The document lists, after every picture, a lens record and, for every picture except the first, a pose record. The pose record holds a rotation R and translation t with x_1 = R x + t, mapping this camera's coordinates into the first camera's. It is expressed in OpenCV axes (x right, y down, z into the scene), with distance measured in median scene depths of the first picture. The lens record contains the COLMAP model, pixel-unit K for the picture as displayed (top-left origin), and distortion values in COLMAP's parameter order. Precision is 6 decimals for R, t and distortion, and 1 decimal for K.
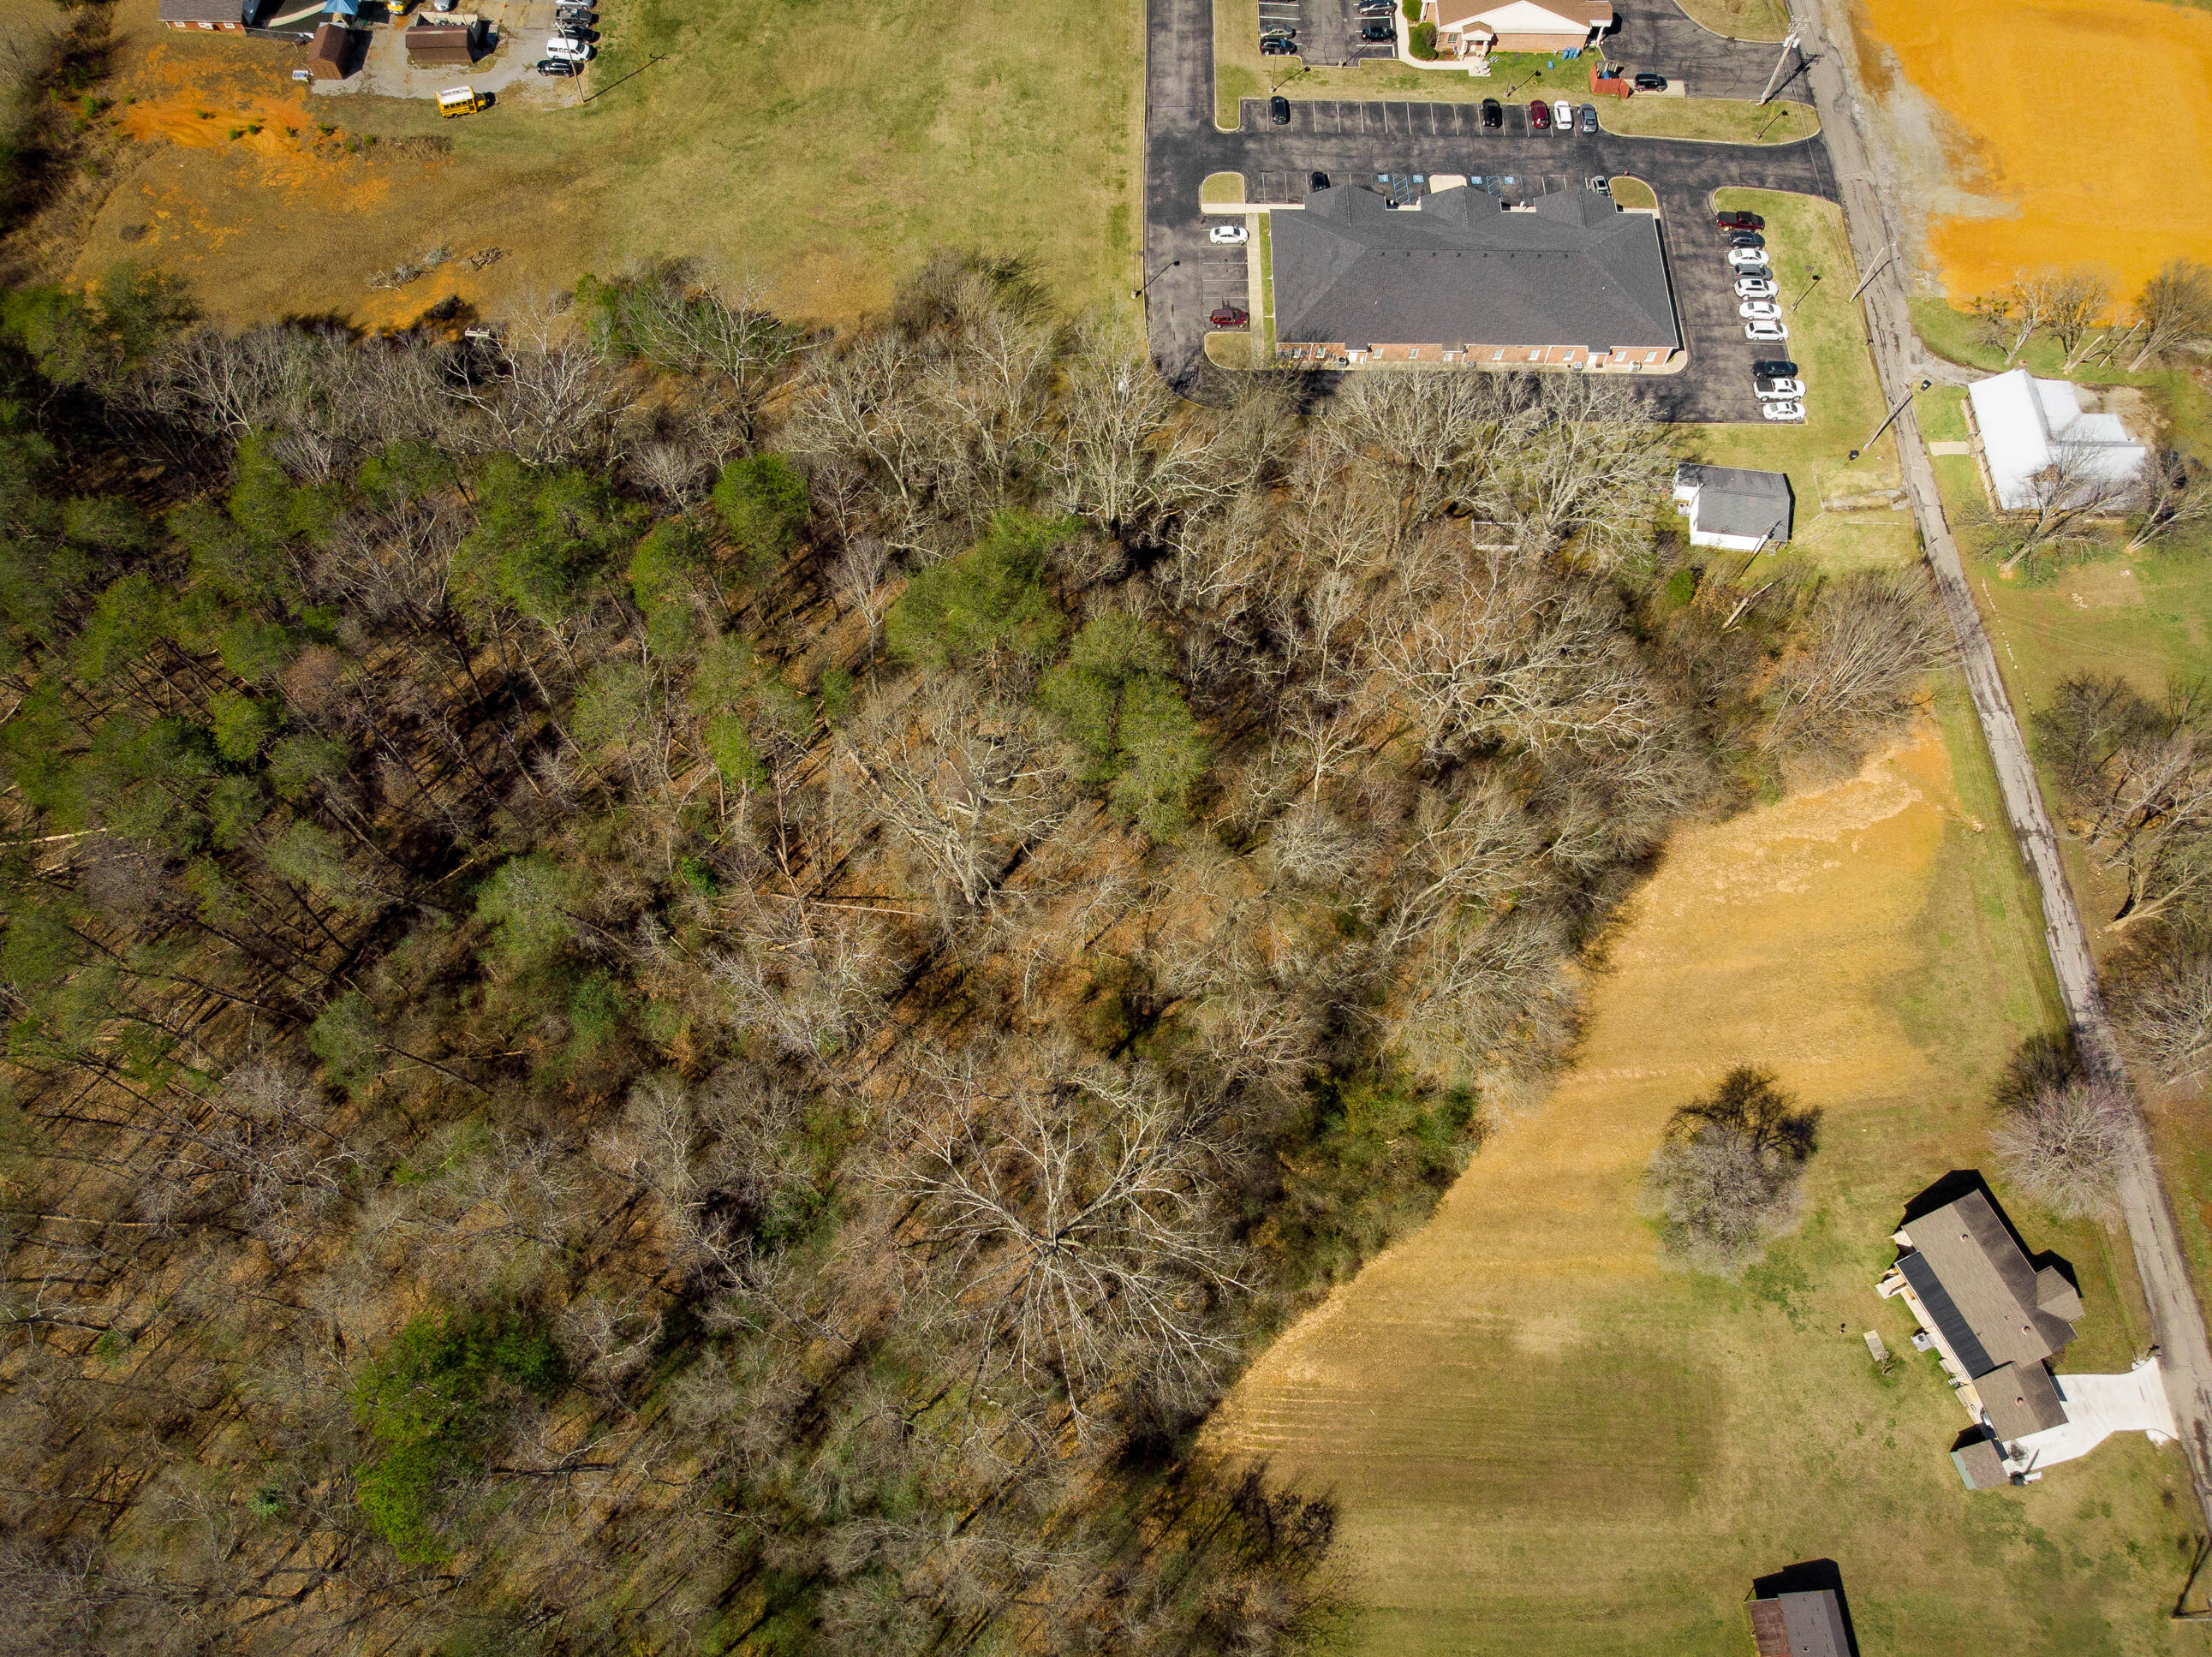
lens RADIAL K [[1672.2, 0, 1106.6], [0, 1672.2, 790.4], [0, 0, 1]] dist [-0.012571, 0.013630]
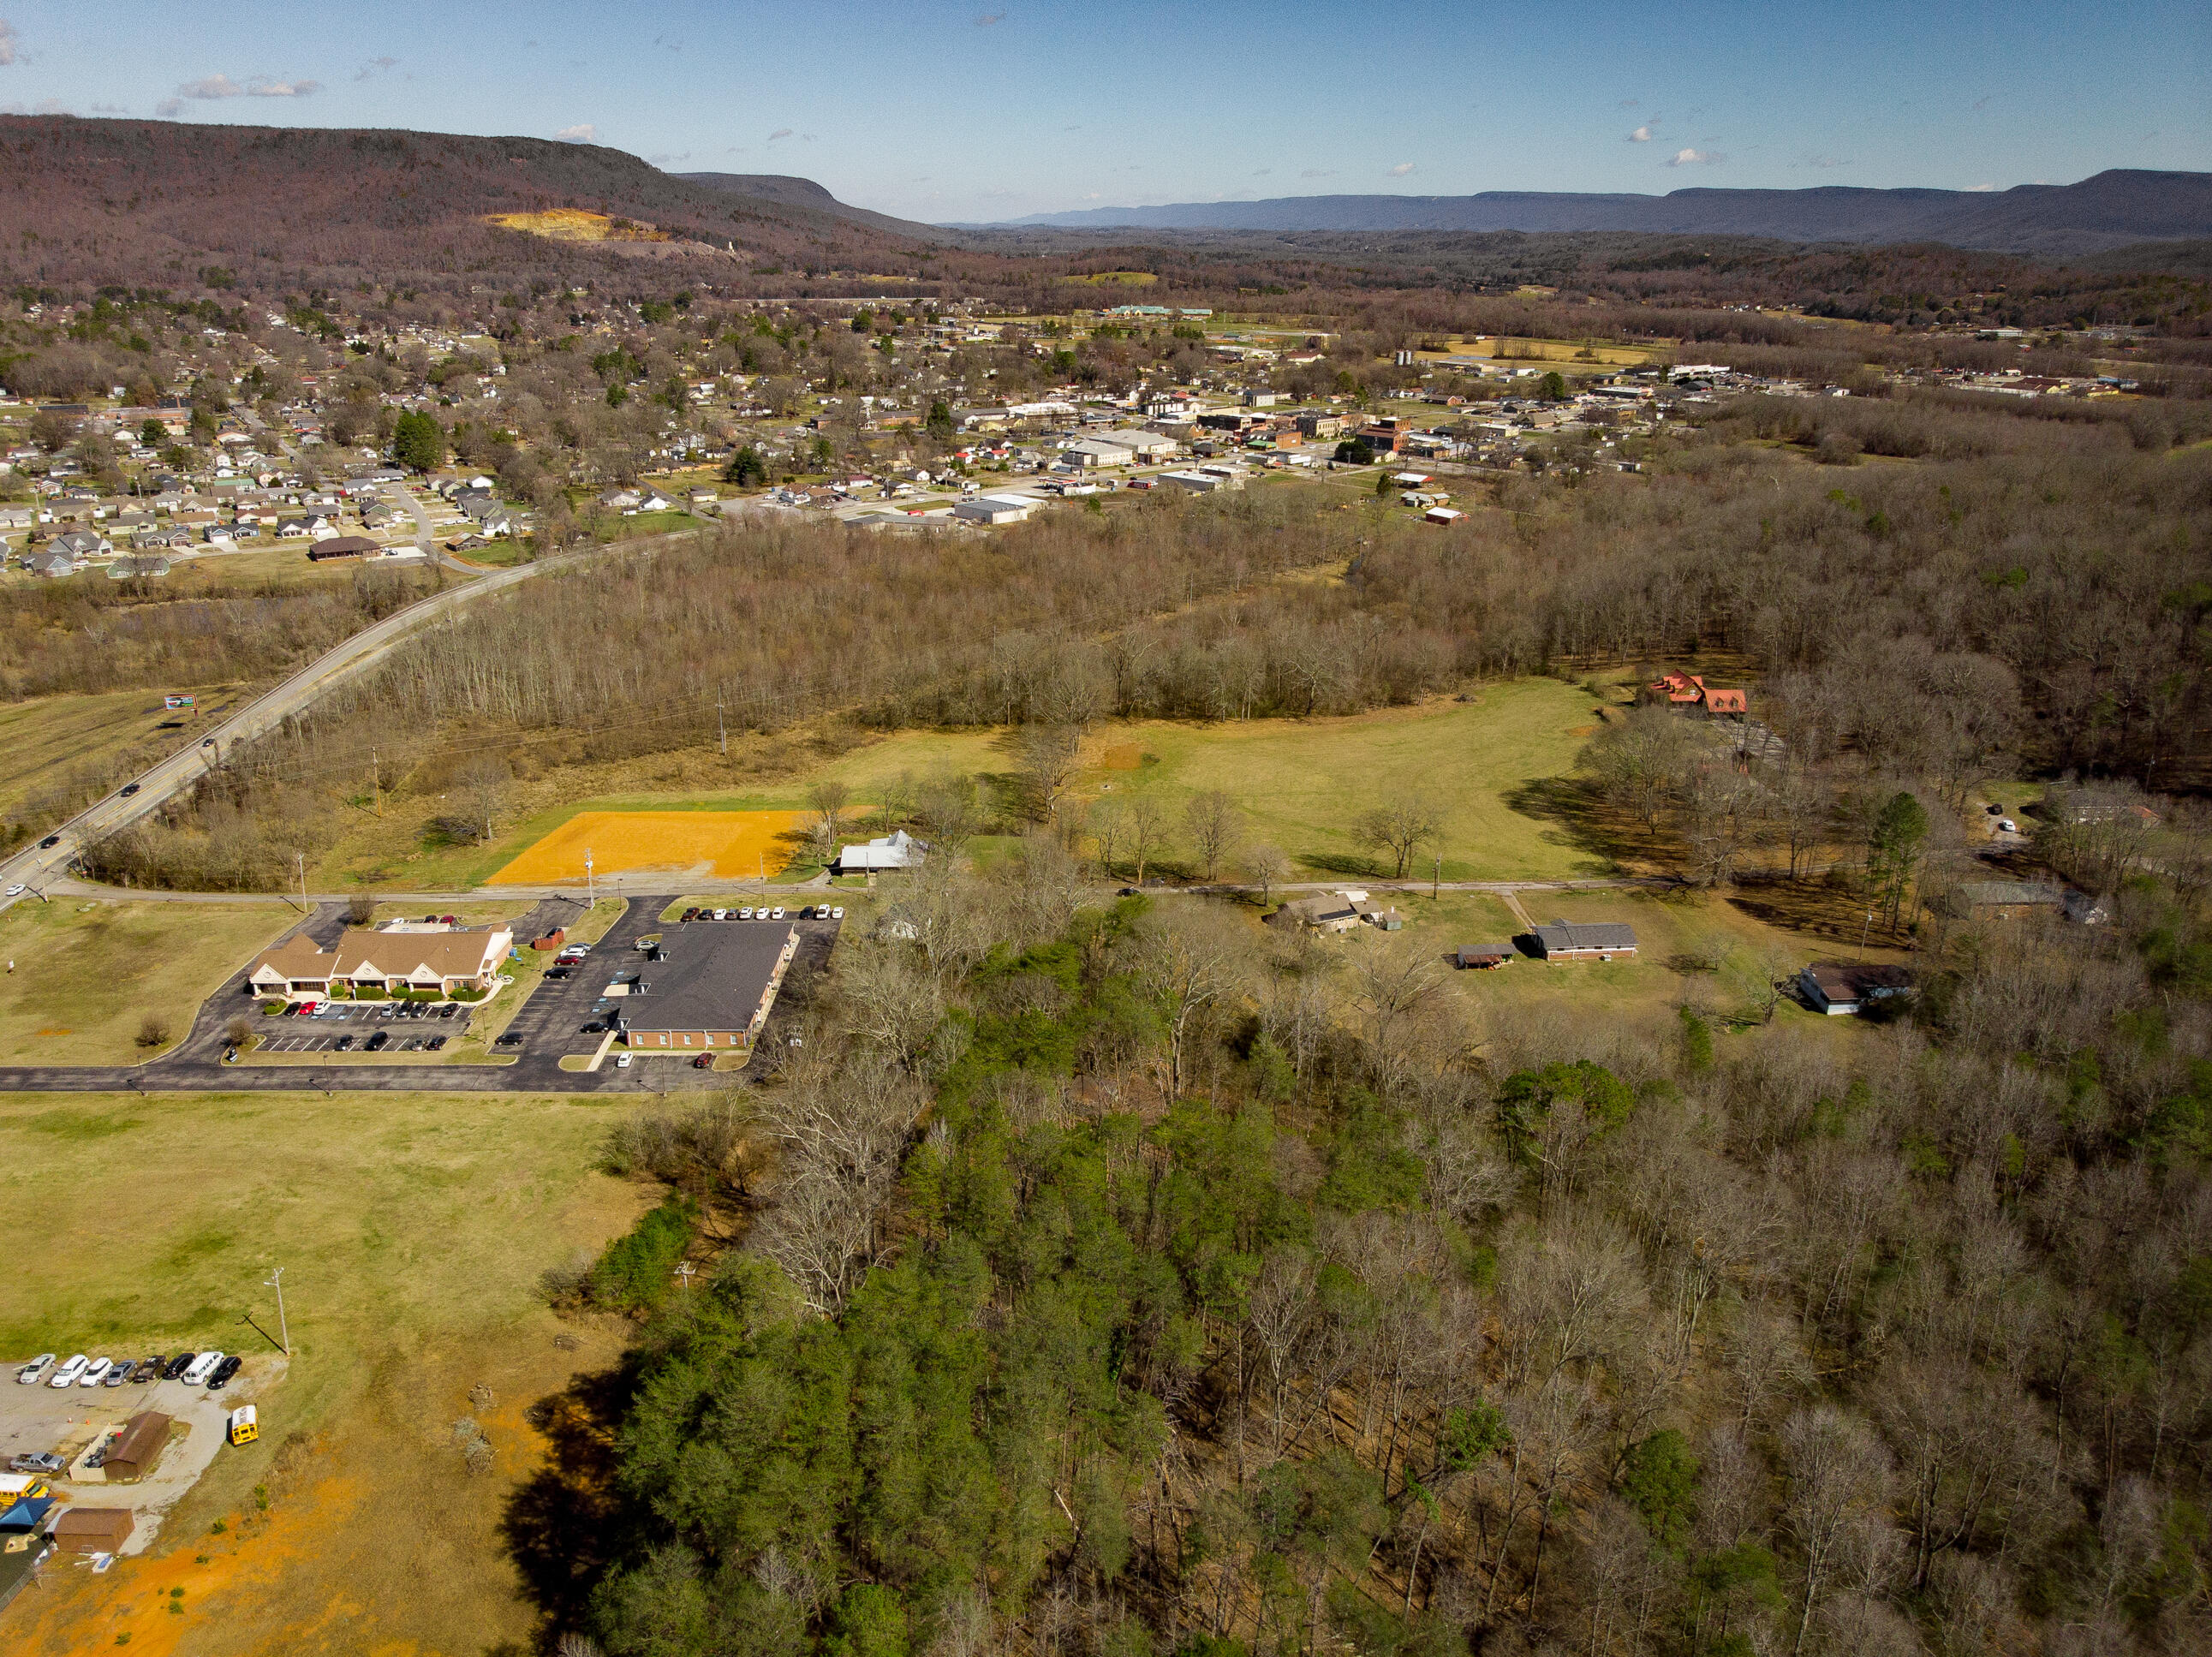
lens RADIAL K [[1672.2, 0, 1106.6], [0, 1672.2, 790.4], [0, 0, 1]] dist [-0.012571, 0.013630]
pose [[-0.015313, -0.319440, 0.947483, -1.178329], [0.890240, 0.427073, 0.158374, -0.293521], [-0.455235, 0.845912, 0.277838, 0.248977]]
